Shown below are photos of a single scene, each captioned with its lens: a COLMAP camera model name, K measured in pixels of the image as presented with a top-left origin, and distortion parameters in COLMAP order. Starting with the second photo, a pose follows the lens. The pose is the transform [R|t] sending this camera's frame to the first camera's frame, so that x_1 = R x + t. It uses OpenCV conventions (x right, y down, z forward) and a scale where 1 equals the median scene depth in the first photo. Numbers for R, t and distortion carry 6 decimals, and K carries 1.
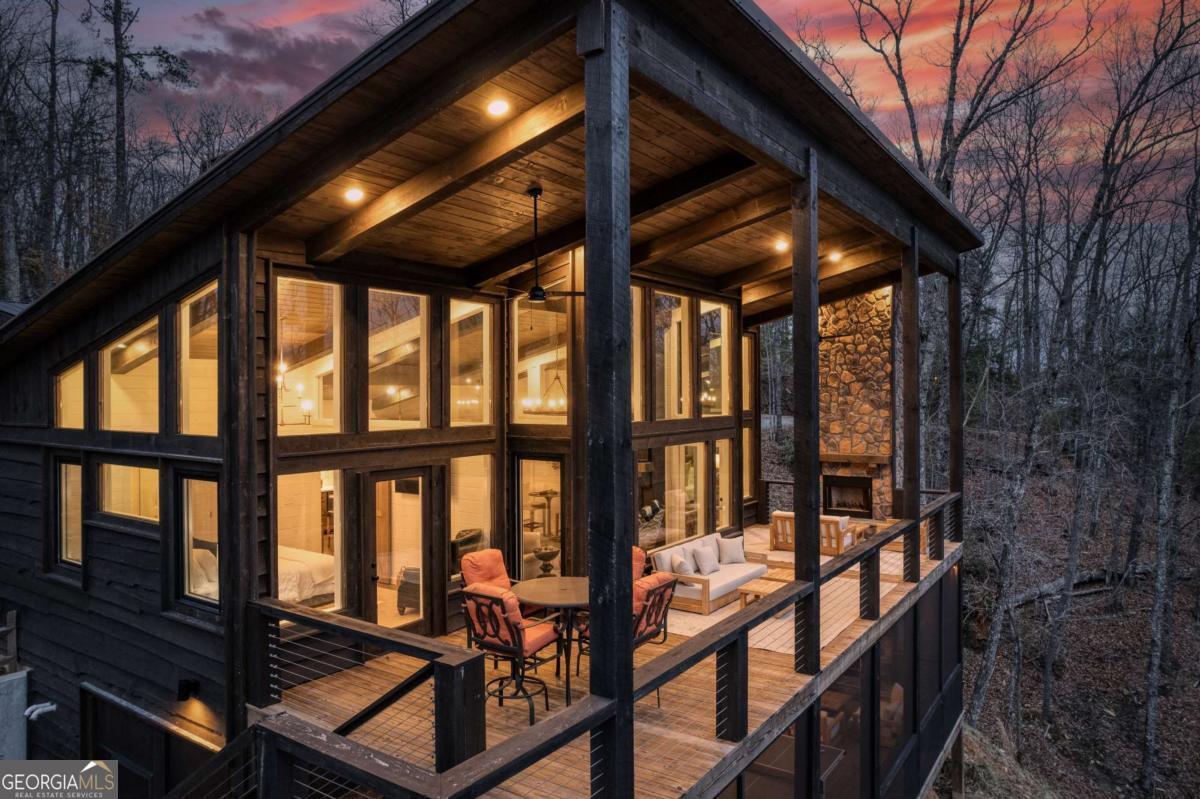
lens RADIAL K [[779.5, 0, 600.0], [0, 779.5, 399.5], [0, 0, 1]] dist [-0.073913, 0.059063]
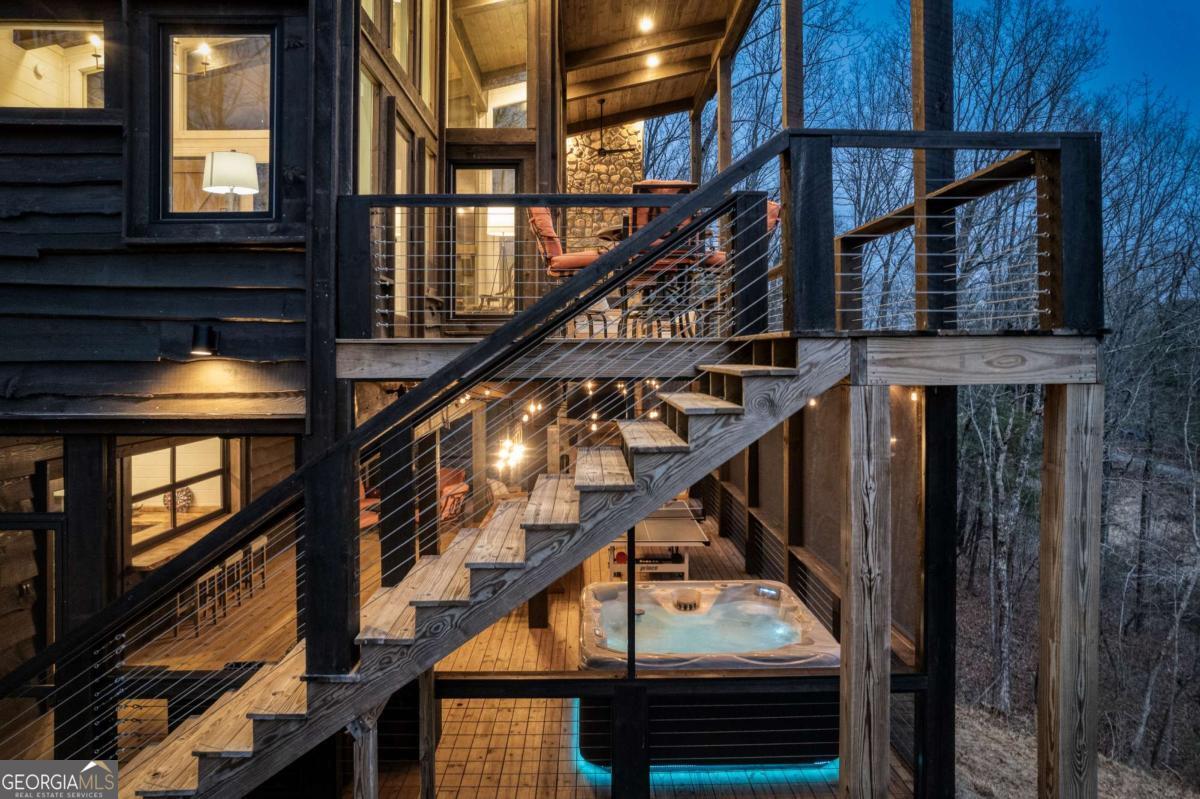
lens RADIAL K [[772.3, 0, 600.7], [0, 772.3, 351.9], [0, 0, 1]] dist [-0.069359, 0.085229]
pose [[0.826505, 0.005085, 0.562907, -0.292349], [-0.007364, 0.999971, 0.001778, 0.179777], [-0.562881, -0.005615, 0.826519, 0.117559]]
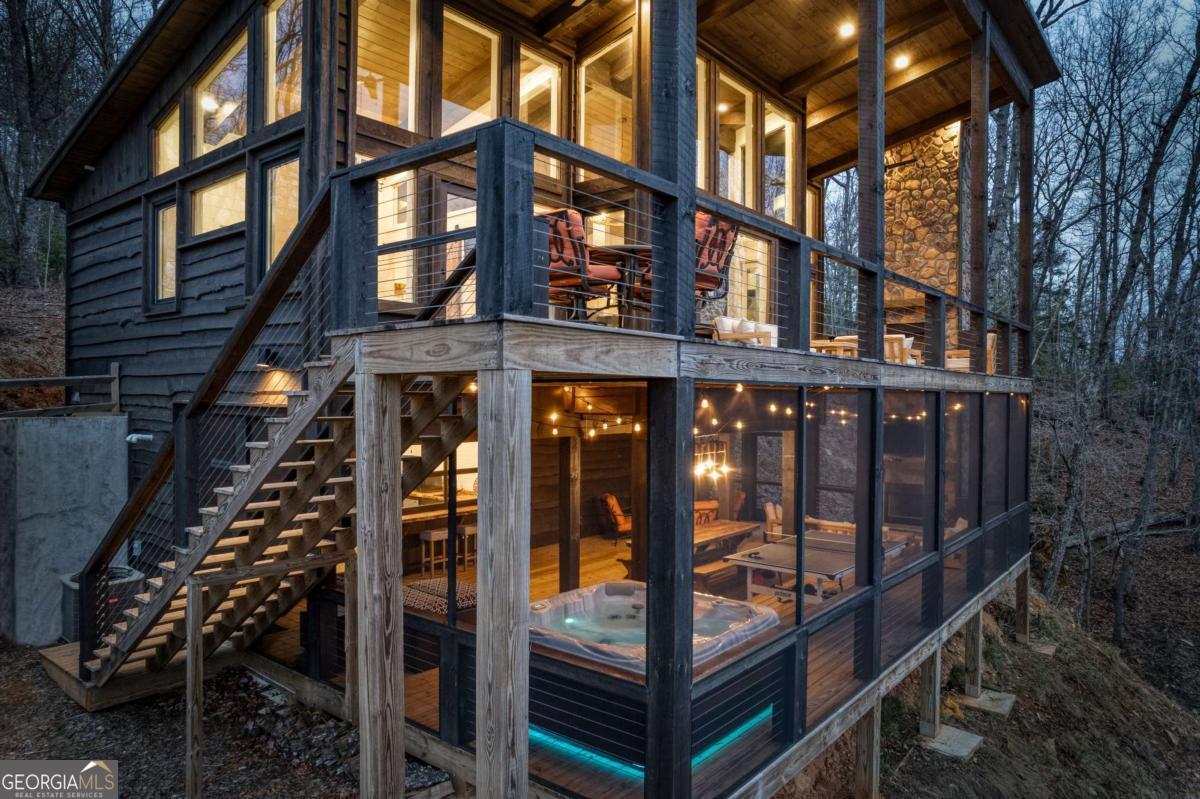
lens RADIAL K [[764.1, 0, 600.0], [0, 764.1, 399.5], [0, 0, 1]] dist [-0.090680, 0.085193]
pose [[0.996499, 0.014183, -0.082392, 0.001469], [-0.012838, 0.999776, 0.016839, 0.192853], [0.082612, -0.015723, 0.996458, -0.000342]]
